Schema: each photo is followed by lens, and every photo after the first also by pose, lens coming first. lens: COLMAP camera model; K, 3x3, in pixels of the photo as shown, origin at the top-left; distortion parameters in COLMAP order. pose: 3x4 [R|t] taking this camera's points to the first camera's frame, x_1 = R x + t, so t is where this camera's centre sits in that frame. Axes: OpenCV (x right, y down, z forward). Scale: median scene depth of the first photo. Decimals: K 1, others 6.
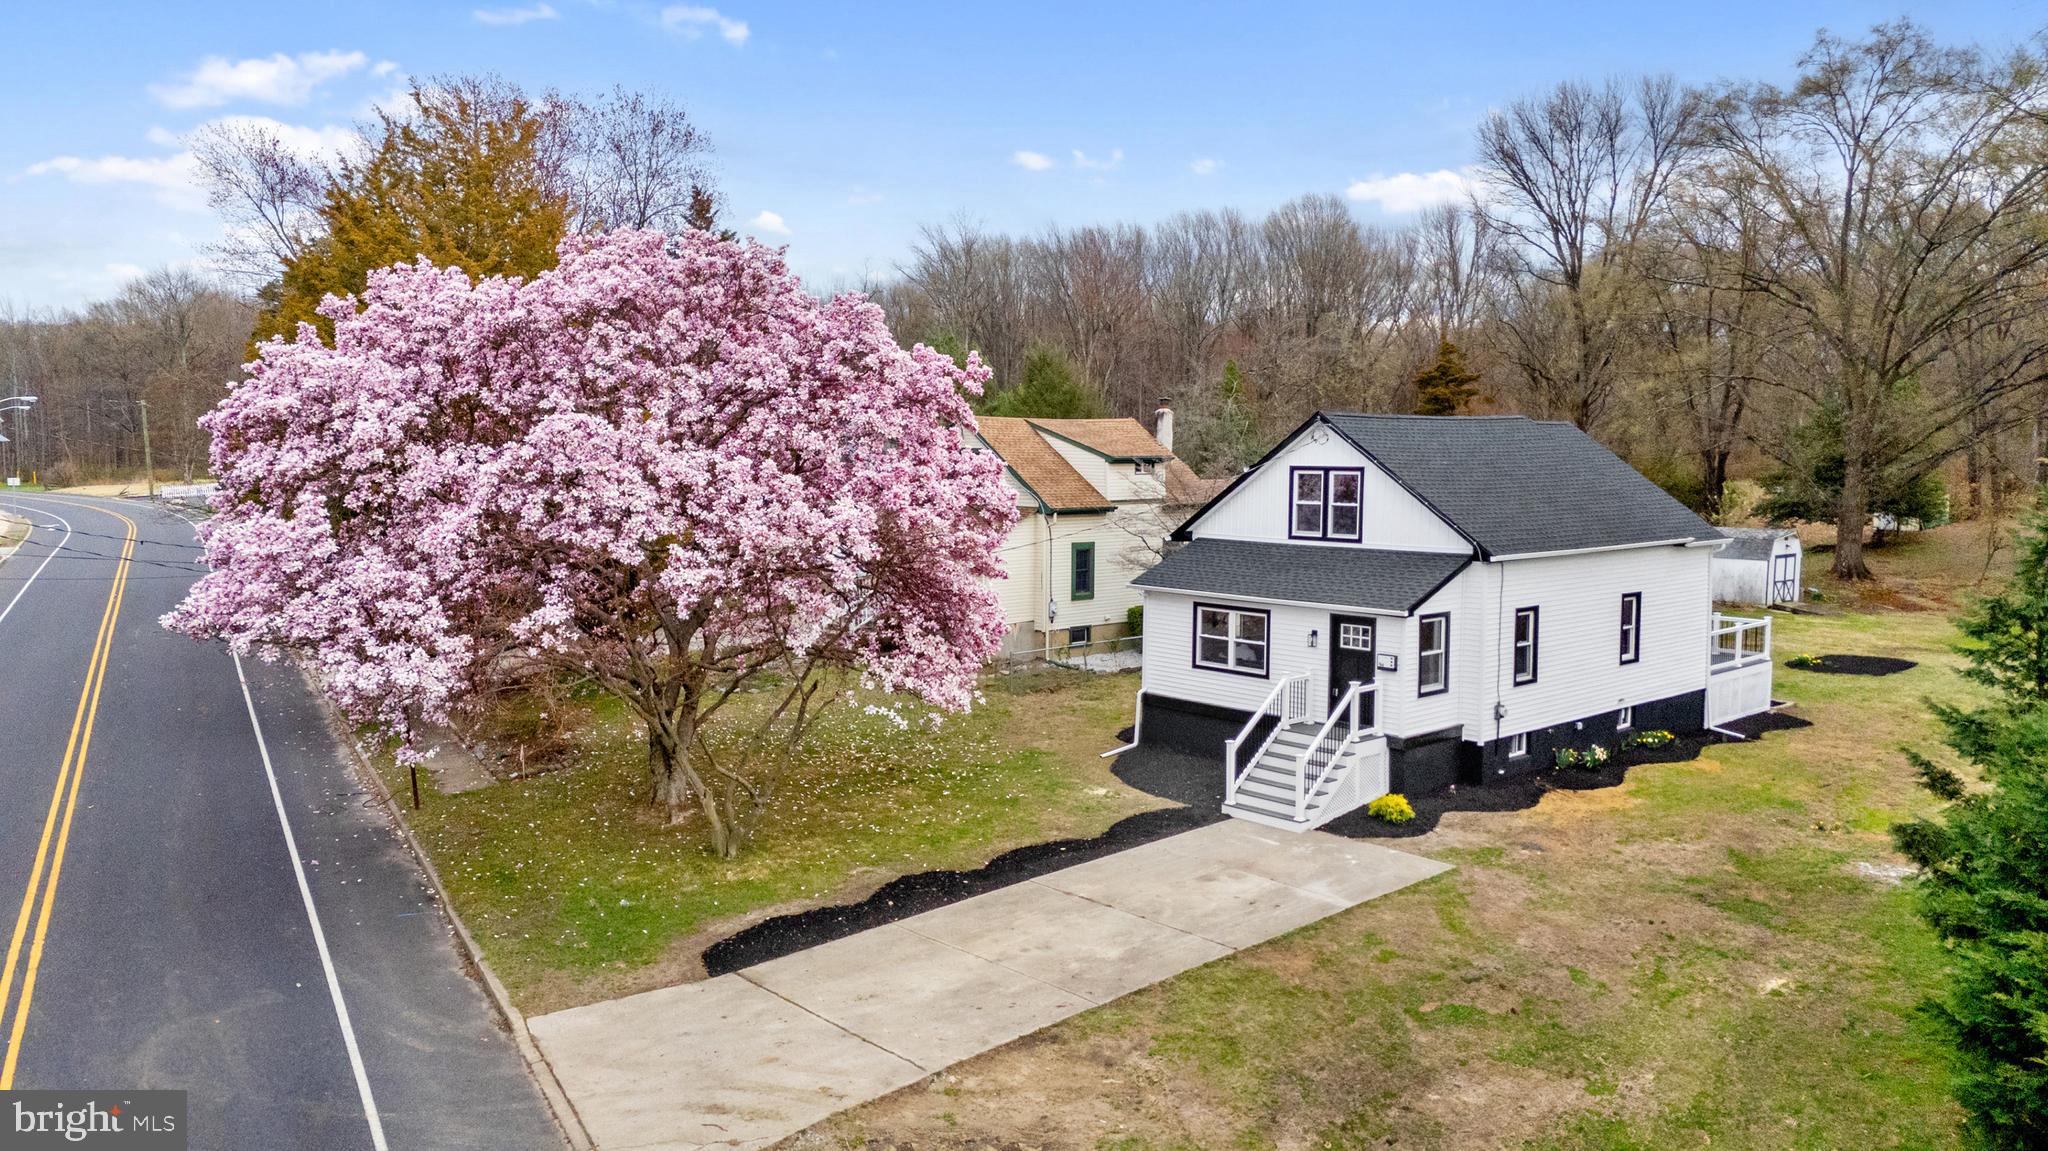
lens RADIAL K [[1465.3, 0, 1020.2], [0, 1465.3, 555.6], [0, 0, 1]] dist [0.044319, -0.007753]
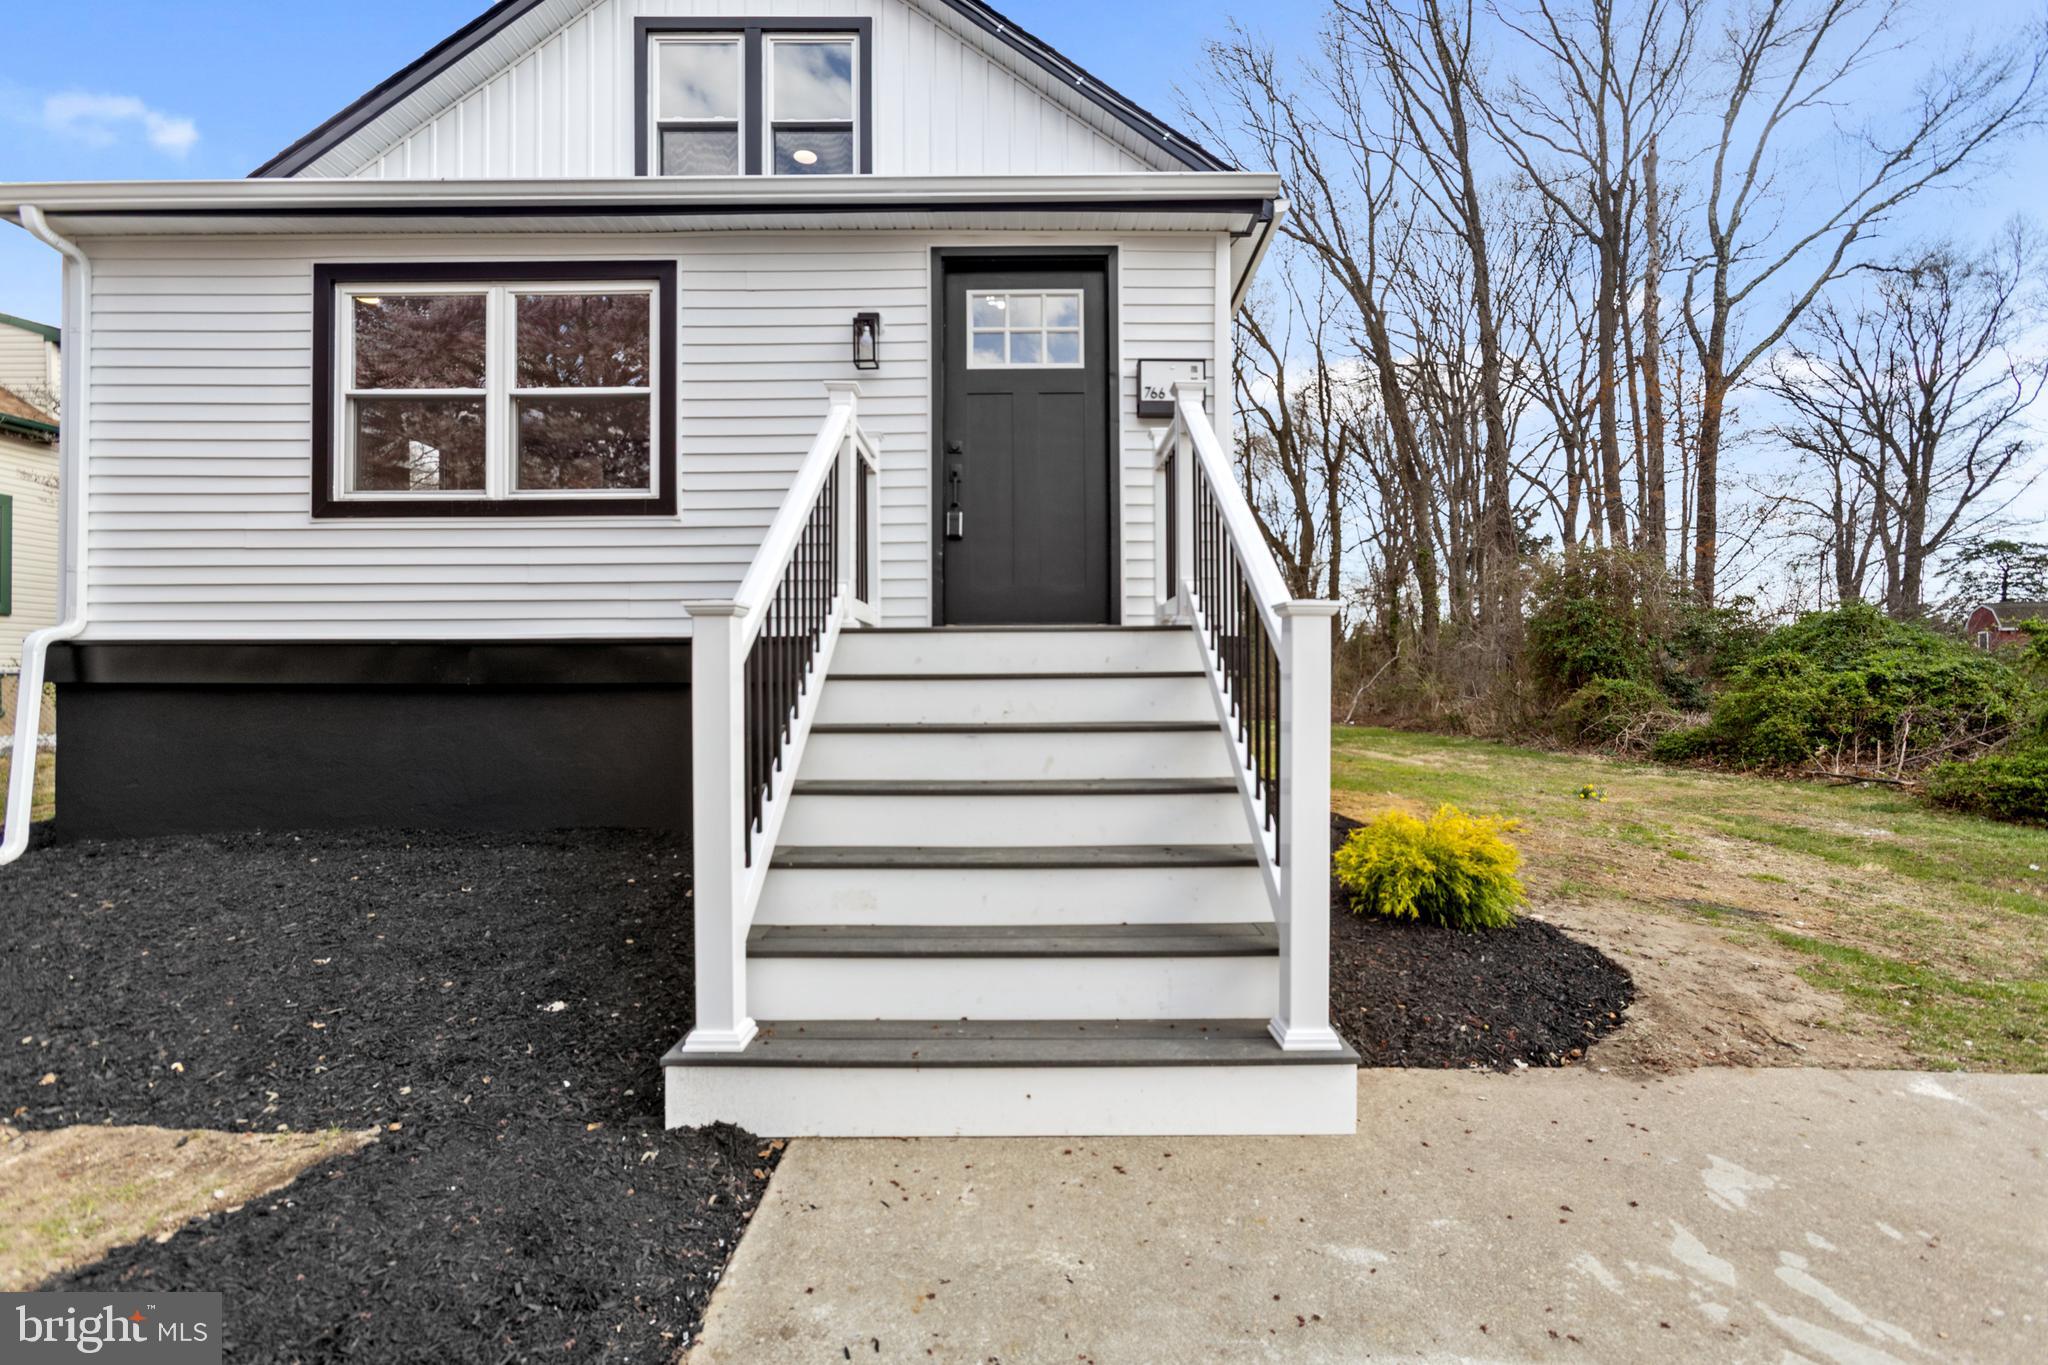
lens RADIAL K [[916.8, 0, 1039.3], [0, 916.8, 666.9], [0, 0, 1]] dist [-0.010982, 0.004492]
pose [[0.681325, -0.005625, 0.731960, 0.095058], [0.068112, 0.996119, -0.055746, 0.134179], [-0.728806, 0.087836, 0.679064, 0.880154]]
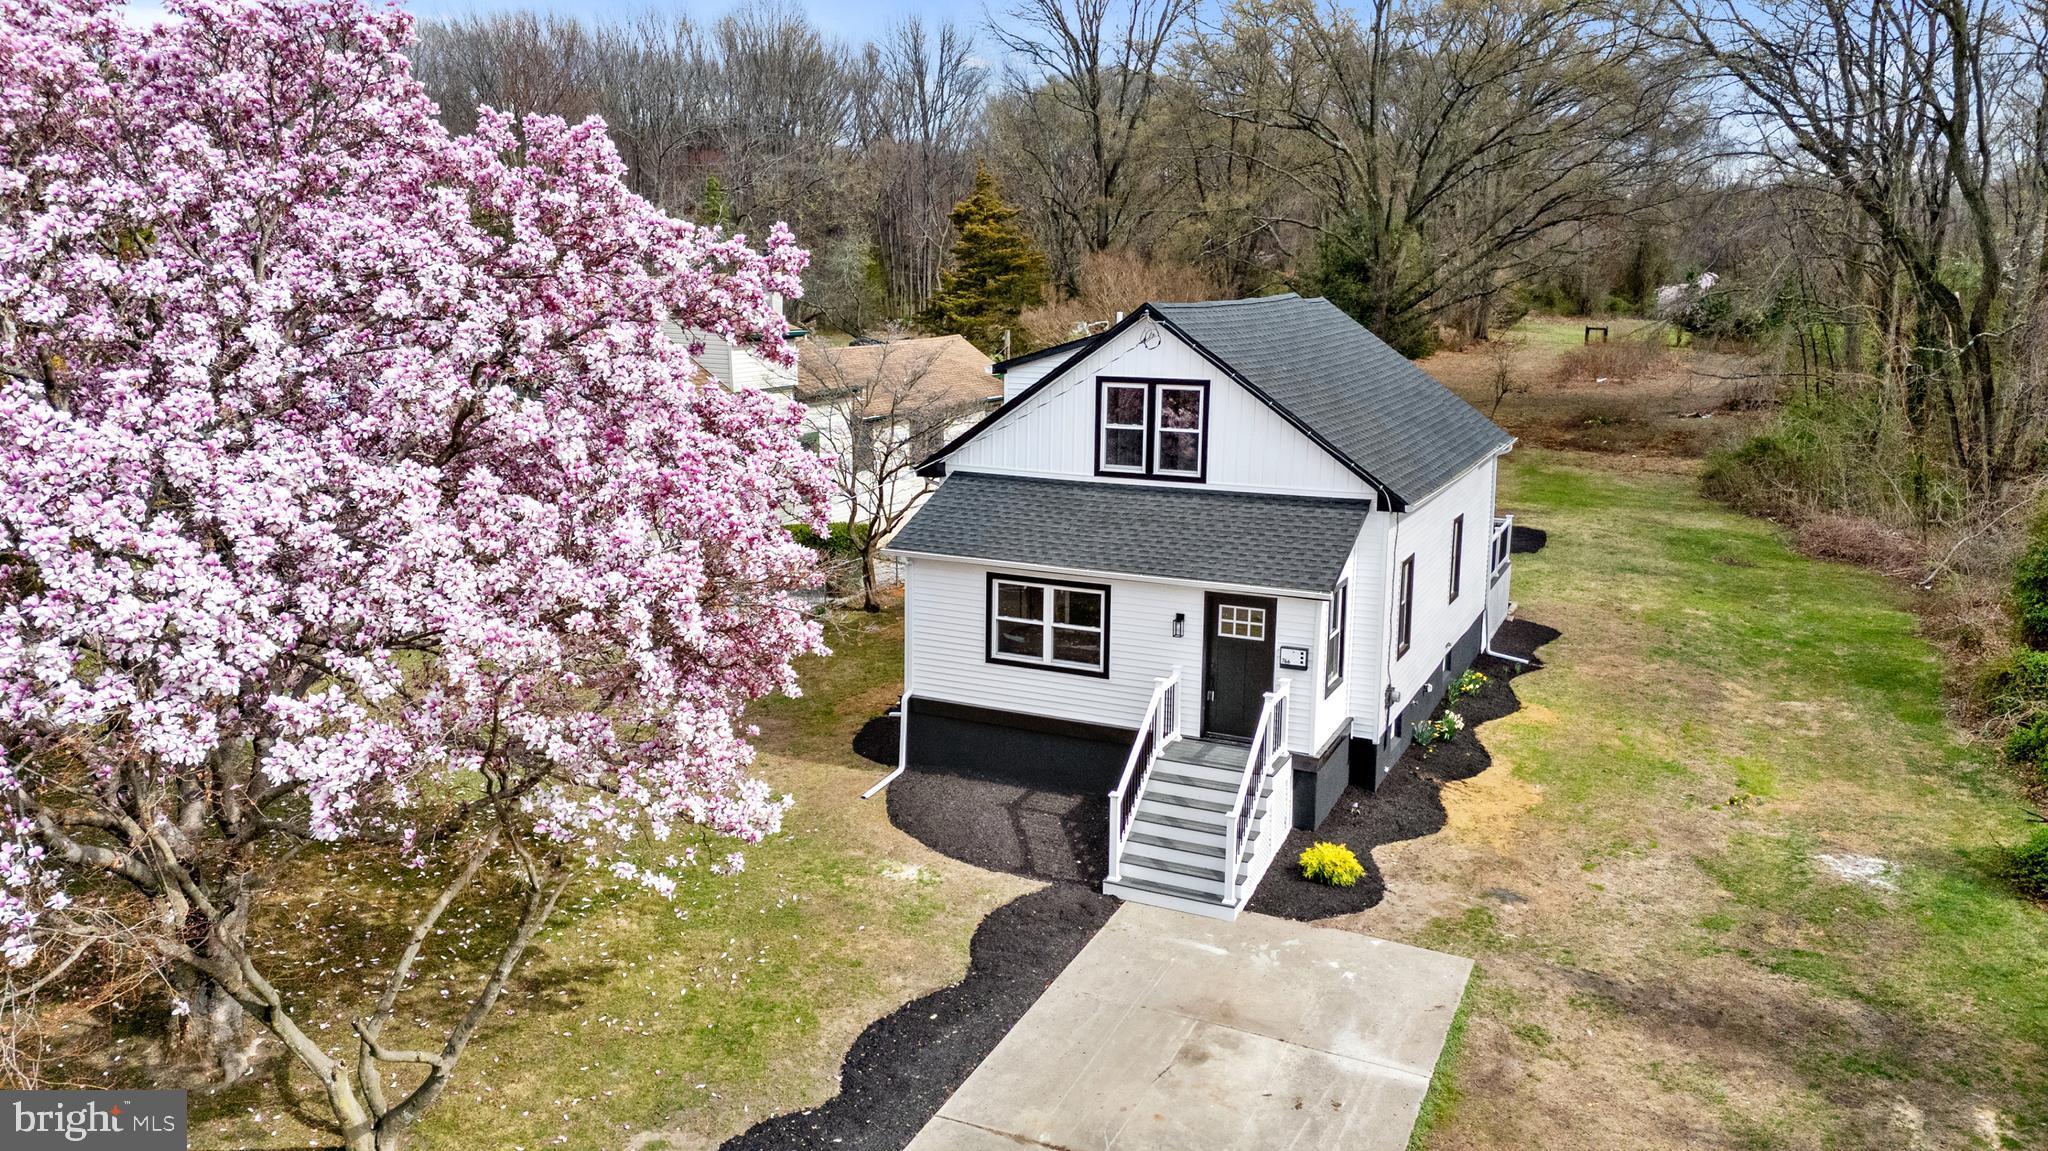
lens RADIAL K [[1465.3, 0, 1044.5], [0, 1465.3, 574.4], [0, 0, 1]] dist [0.044319, -0.007753]
pose [[0.921111, -0.073016, 0.382392, -0.141934], [0.021706, 0.990358, 0.136820, -0.071236], [-0.388695, -0.117727, 0.913814, 0.370830]]
